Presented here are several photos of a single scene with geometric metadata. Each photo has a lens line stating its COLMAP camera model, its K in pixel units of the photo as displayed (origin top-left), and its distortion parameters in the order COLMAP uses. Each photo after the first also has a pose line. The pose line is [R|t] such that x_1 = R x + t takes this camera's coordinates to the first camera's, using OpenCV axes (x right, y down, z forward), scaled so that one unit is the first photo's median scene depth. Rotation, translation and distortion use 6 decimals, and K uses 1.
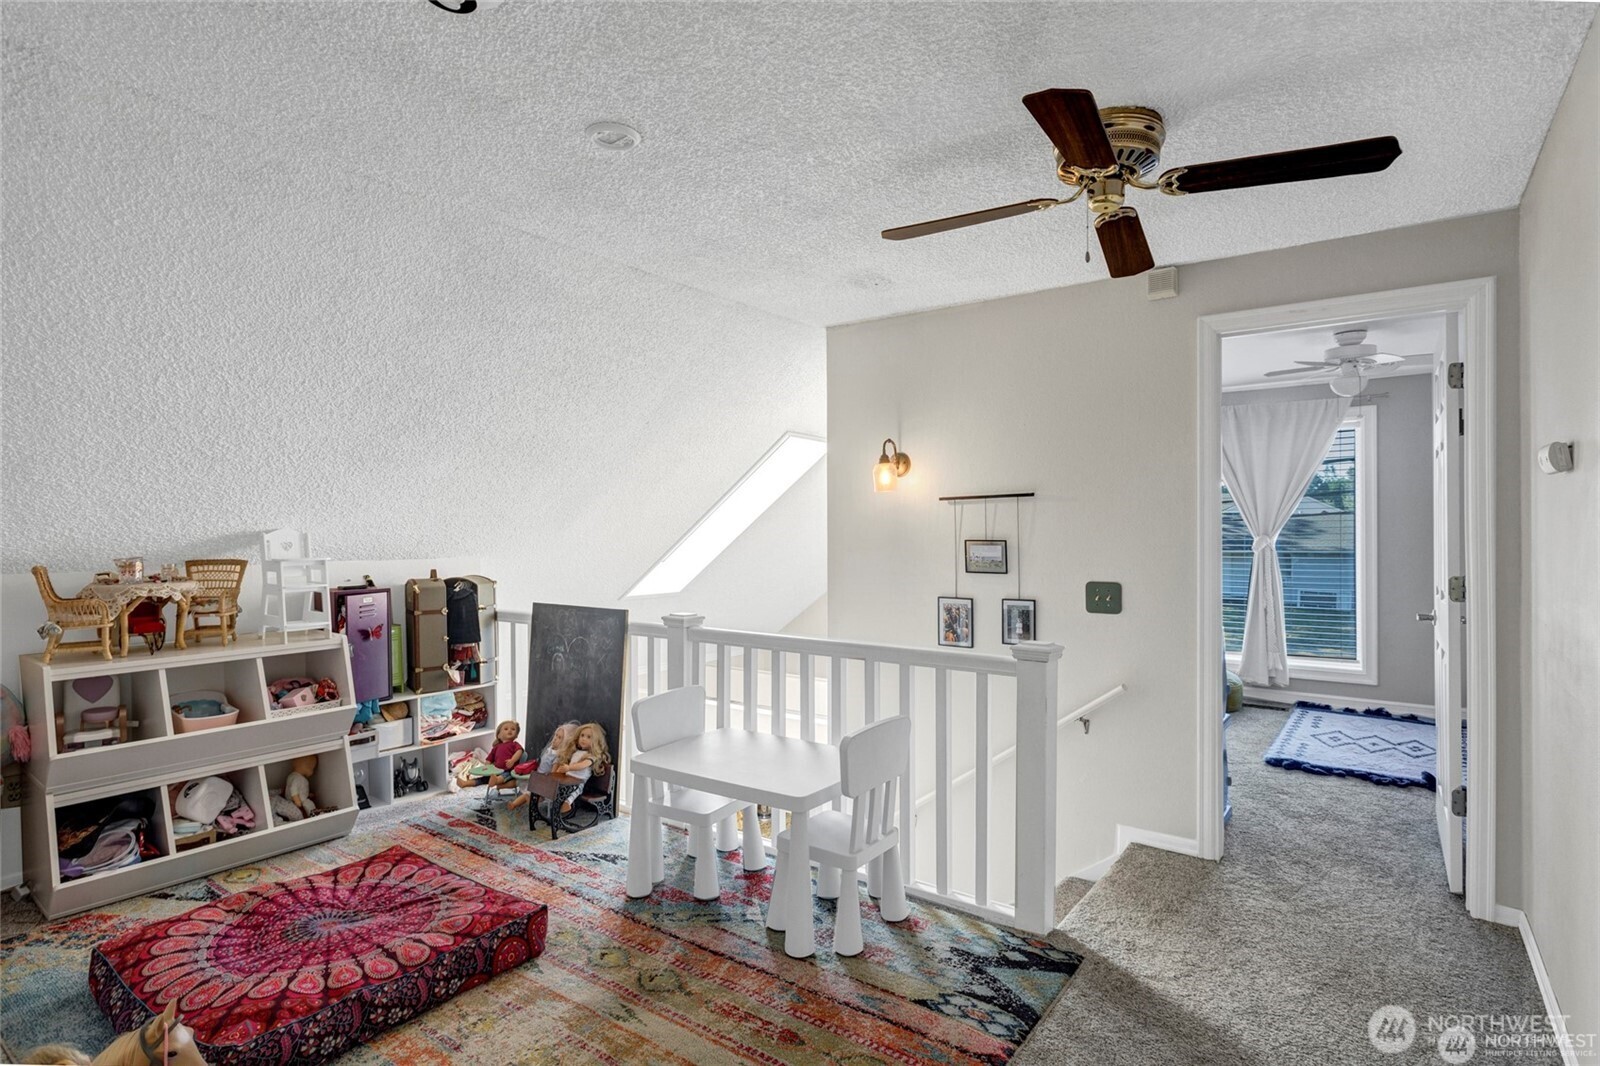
lens RADIAL K [[817.7, 0, 800.0], [0, 817.7, 533.0], [0, 0, 1]] dist [0.002732, 0.000071]
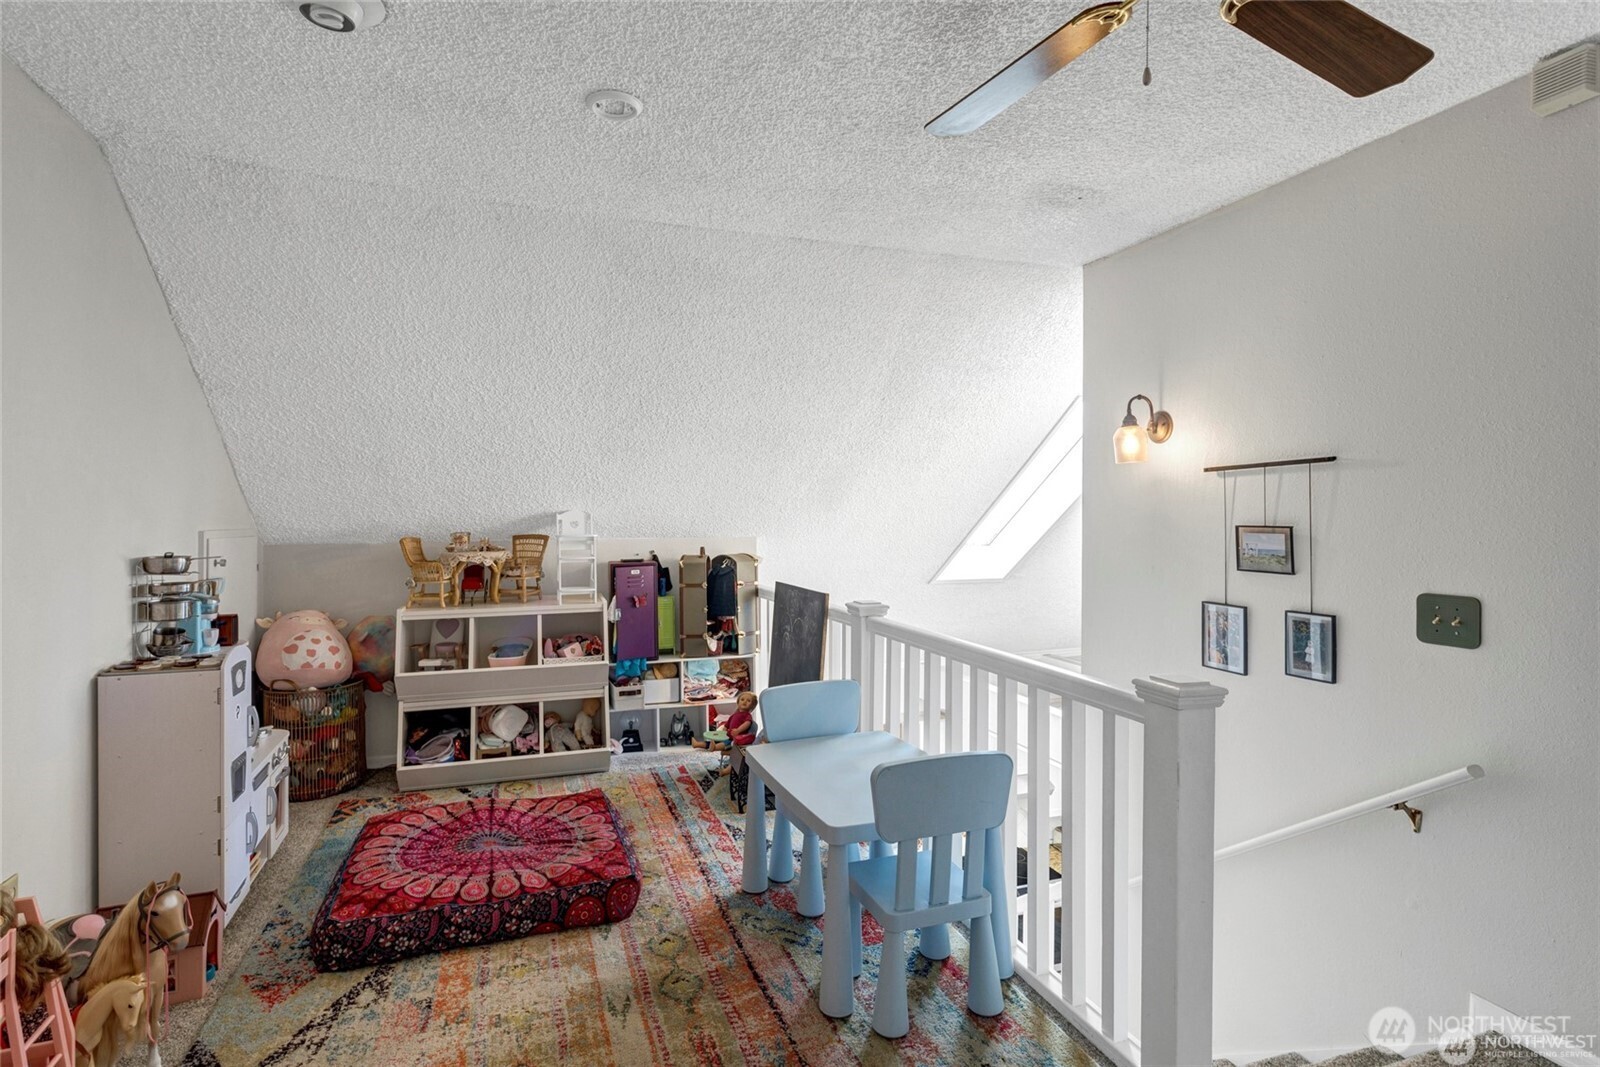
lens RADIAL K [[792.2, 0, 800.2], [0, 792.2, 522.0], [0, 0, 1]] dist [0.001603, 0.001505]
pose [[0.819387, 0.007909, -0.573186, 0.355659], [-0.003397, 0.999954, 0.008942, 0.000592], [0.573231, -0.005380, 0.819376, 0.252497]]
